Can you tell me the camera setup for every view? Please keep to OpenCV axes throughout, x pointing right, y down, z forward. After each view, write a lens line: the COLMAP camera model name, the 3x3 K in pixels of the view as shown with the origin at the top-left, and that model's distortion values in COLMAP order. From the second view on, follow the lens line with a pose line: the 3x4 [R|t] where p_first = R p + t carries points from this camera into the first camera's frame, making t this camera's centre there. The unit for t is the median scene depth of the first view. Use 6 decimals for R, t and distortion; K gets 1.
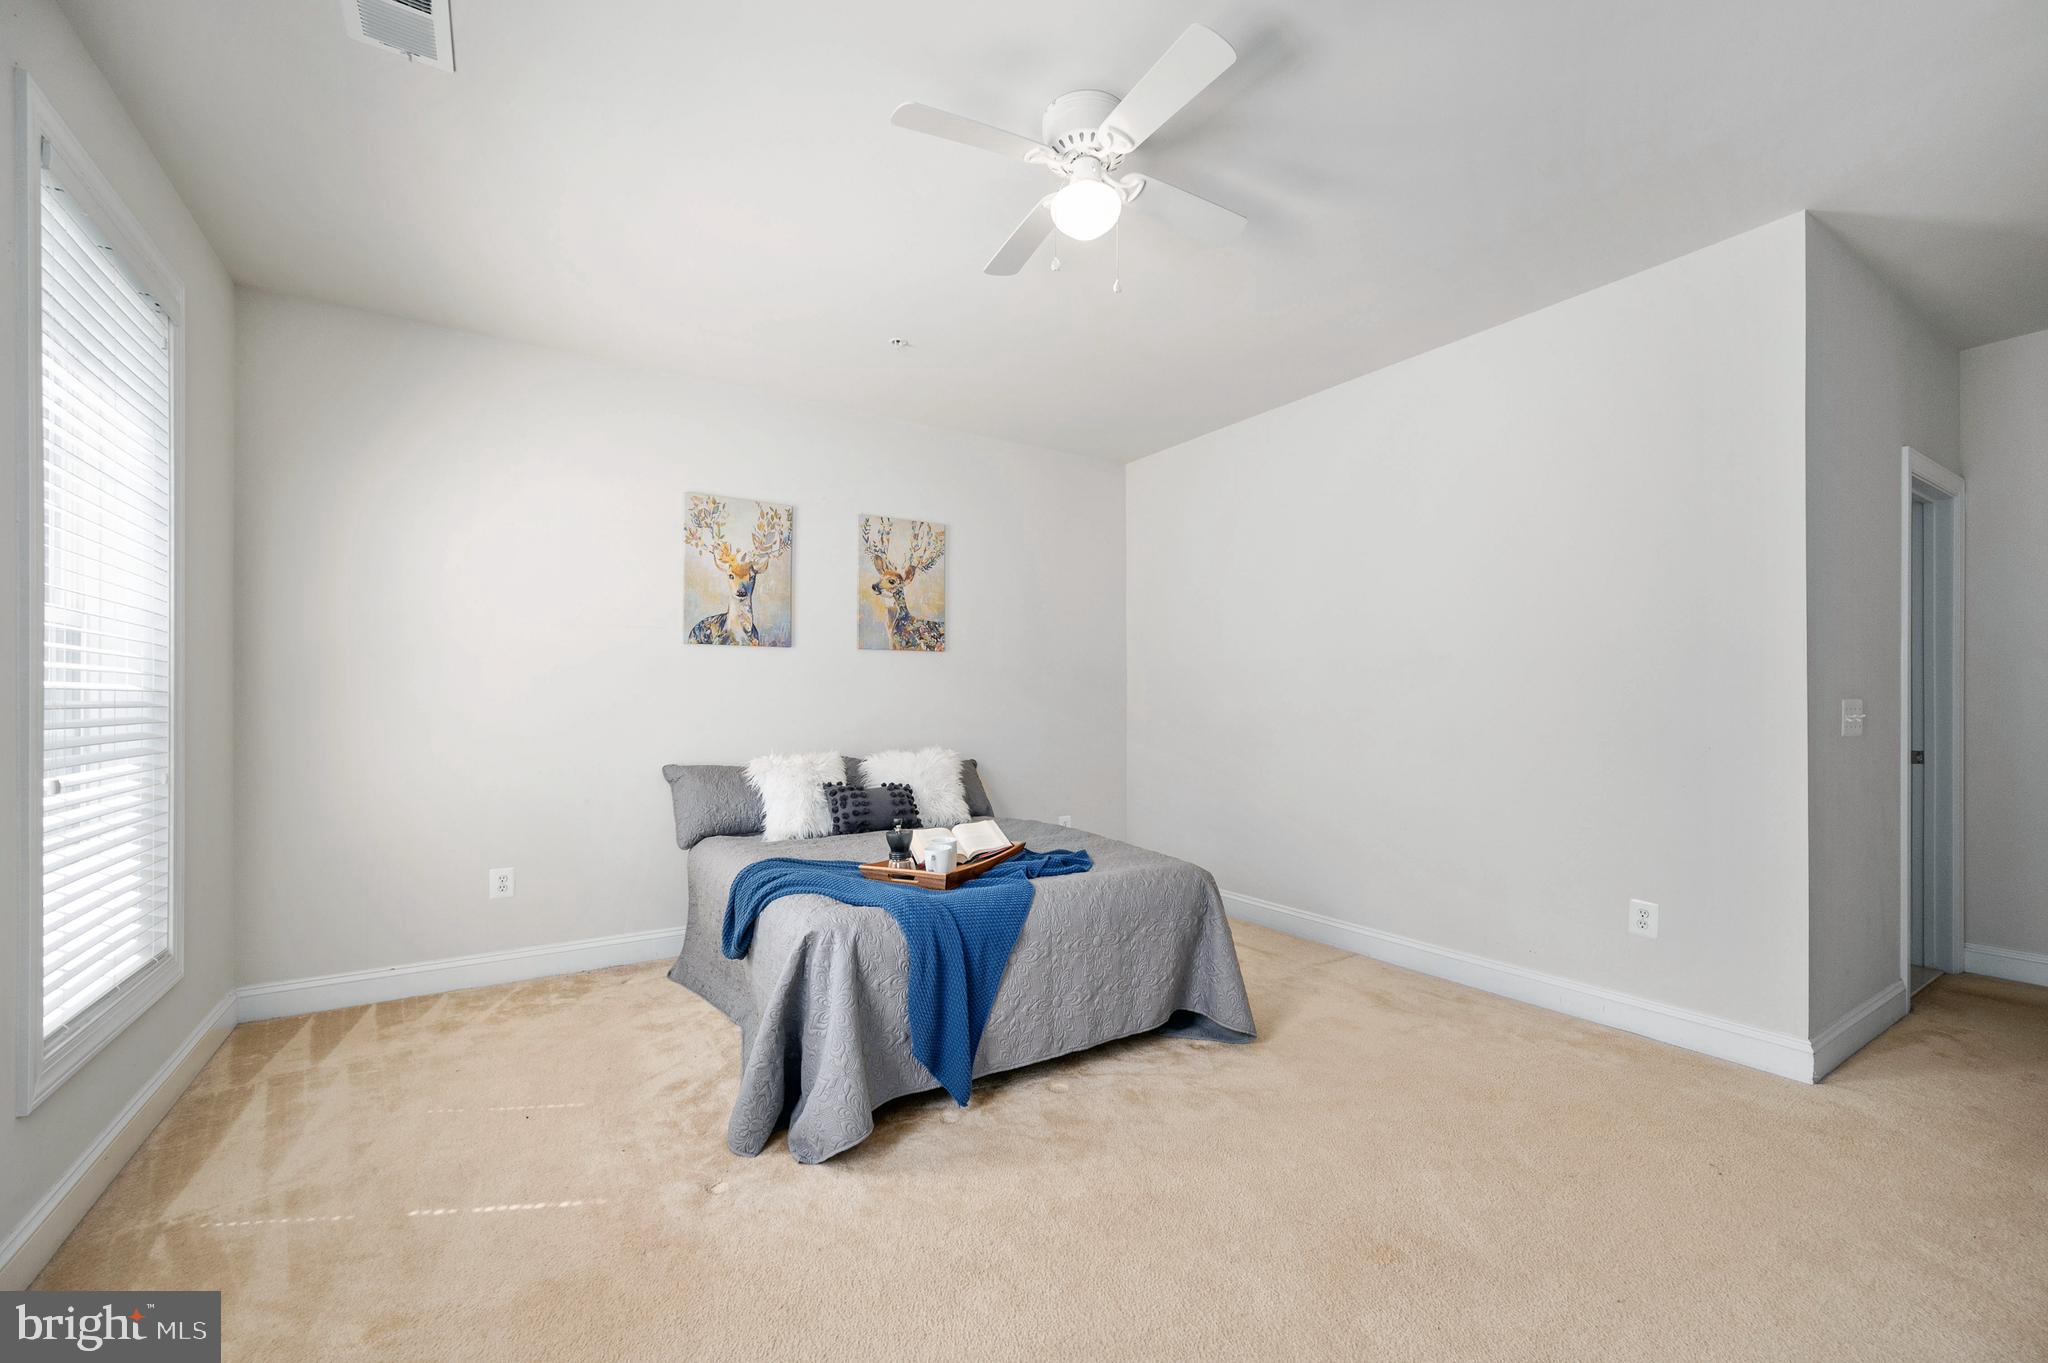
lens RADIAL K [[817.3, 0, 1030.2], [0, 817.3, 701.5], [0, 0, 1]] dist [-0.001463, 0.000266]
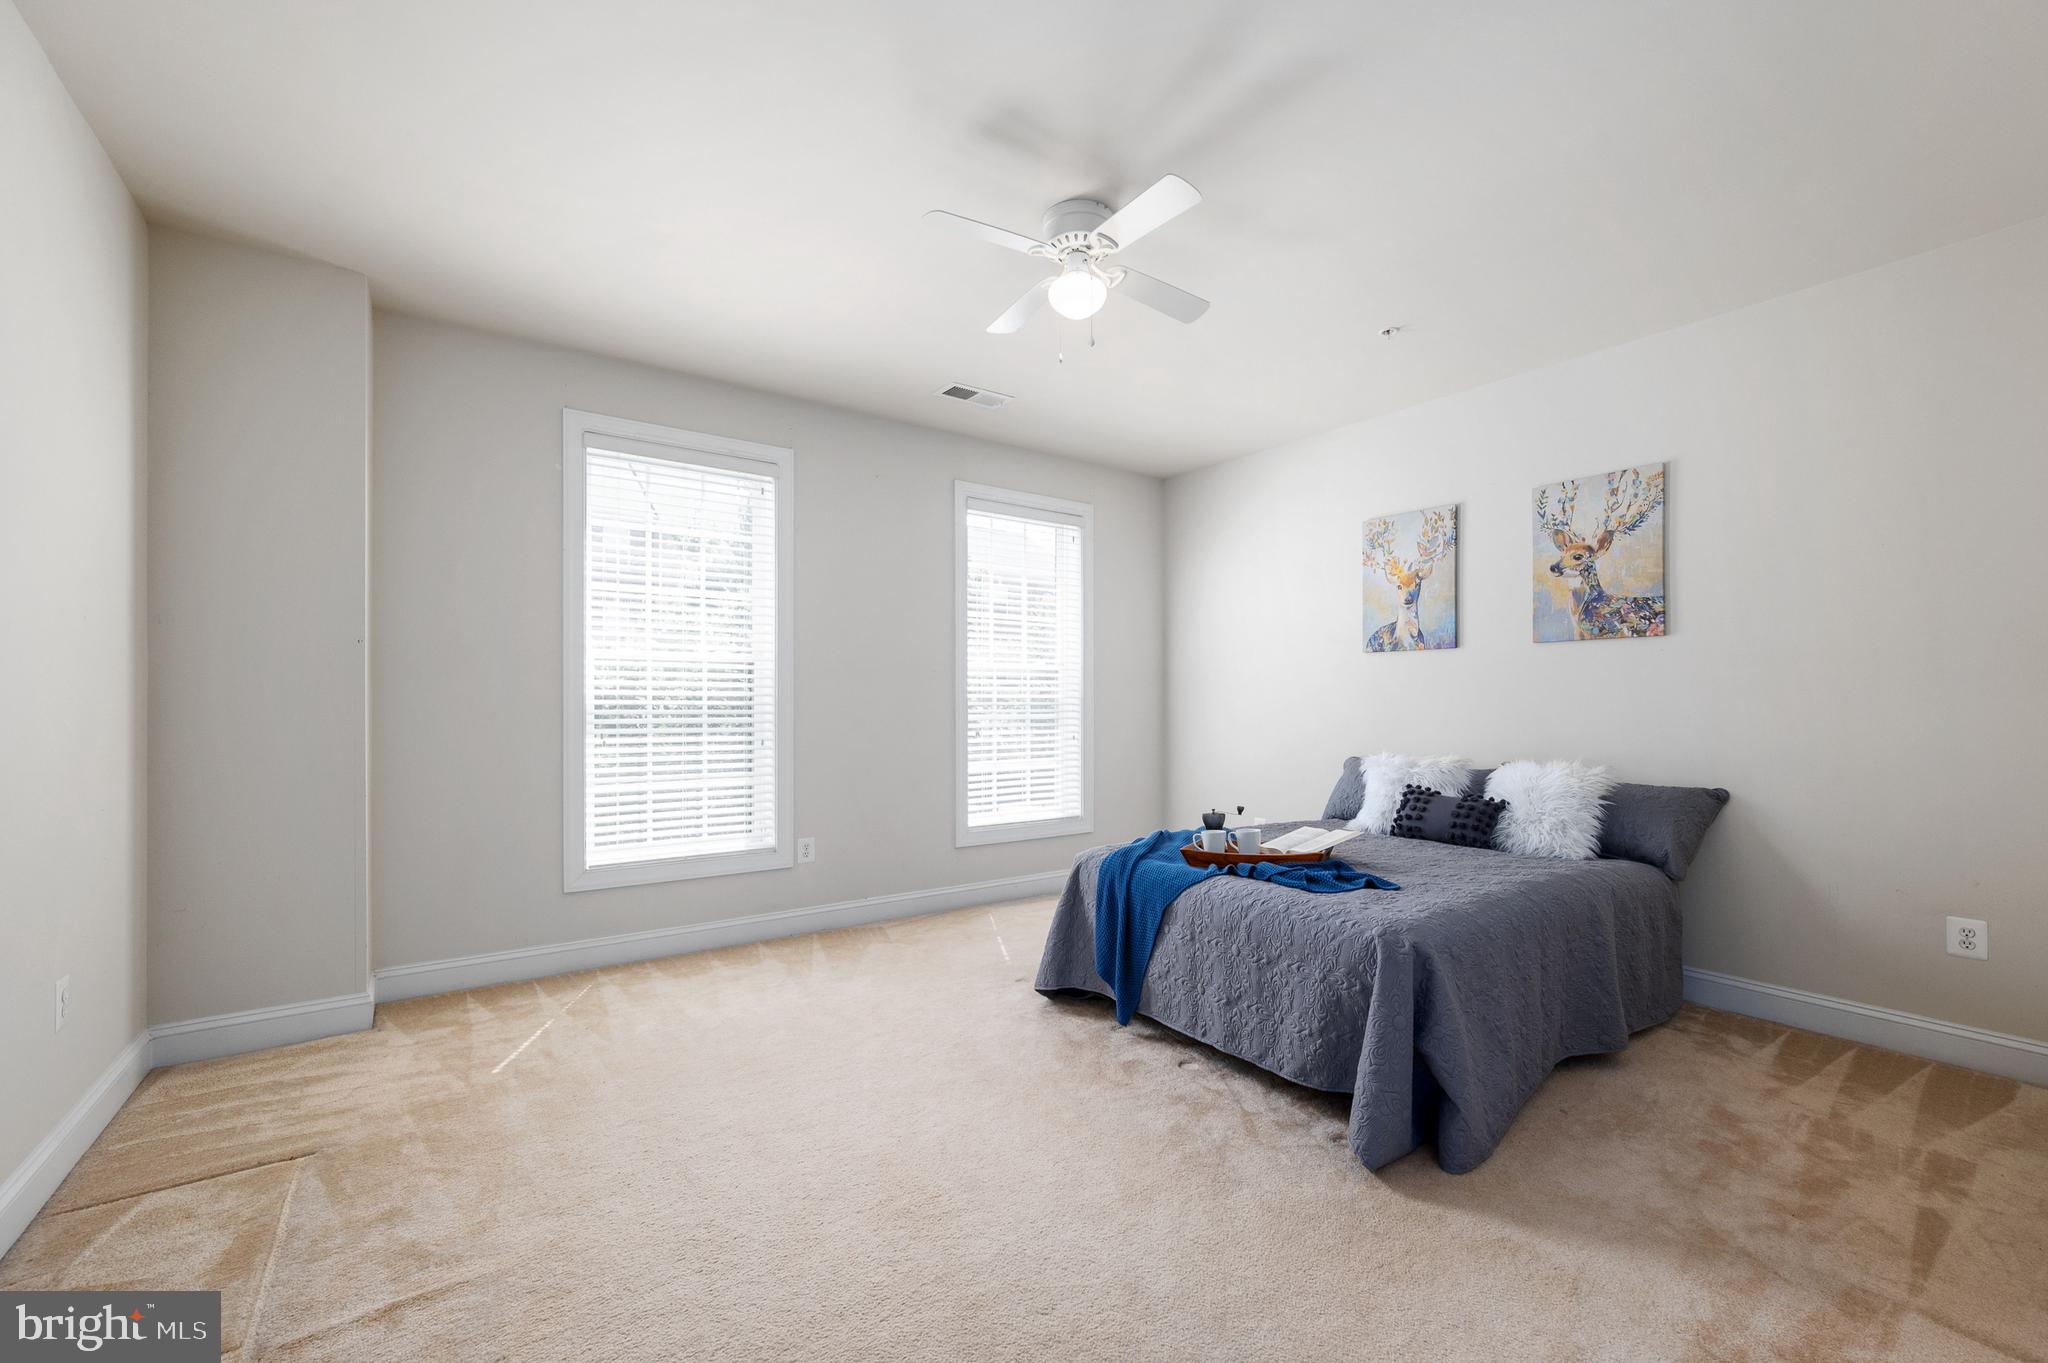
lens RADIAL K [[817.3, 0, 1029.7], [0, 817.3, 689.6], [0, 0, 1]] dist [-0.001463, 0.000266]
pose [[0.056698, -0.015491, -0.998271, 0.619367], [-0.003880, 0.999869, -0.015736, 0.000450], [0.998384, 0.004765, 0.056630, 0.415347]]
